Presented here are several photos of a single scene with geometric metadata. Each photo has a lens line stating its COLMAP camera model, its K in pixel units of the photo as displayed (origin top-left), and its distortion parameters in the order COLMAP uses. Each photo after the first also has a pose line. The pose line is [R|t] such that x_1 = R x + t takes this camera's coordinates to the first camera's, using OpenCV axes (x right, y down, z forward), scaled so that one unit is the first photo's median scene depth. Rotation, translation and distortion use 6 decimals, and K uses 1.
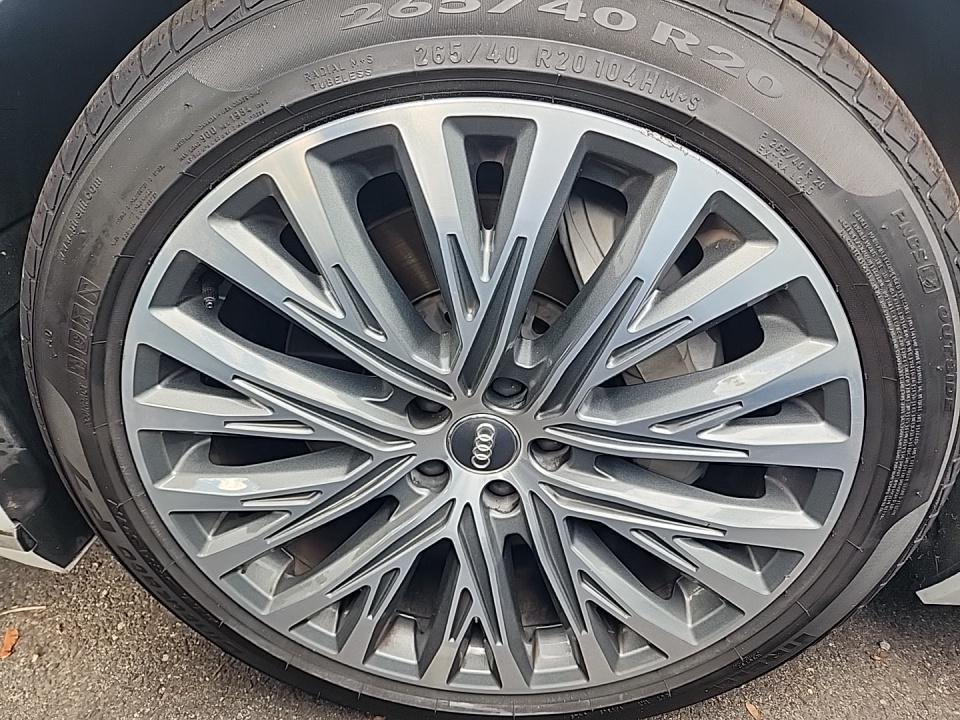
lens RADIAL K [[648.8, 0, 466.8], [0, 648.8, 347.3], [0, 0, 1]] dist [0.001176, -0.000567]
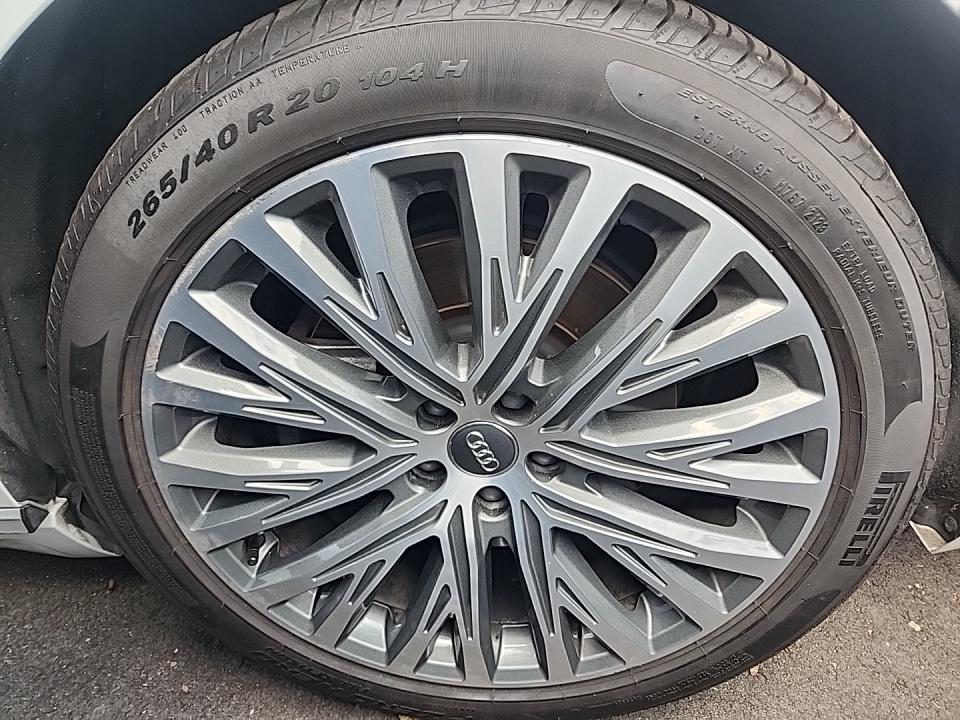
lens RADIAL K [[648.8, 0, 466.8], [0, 648.8, 347.3], [0, 0, 1]] dist [0.001176, -0.000567]
pose [[0.990689, 0.113798, 0.074732, -0.100124], [-0.114397, 0.993428, 0.003778, -0.019482], [-0.073811, -0.012292, 0.997197, -0.051010]]
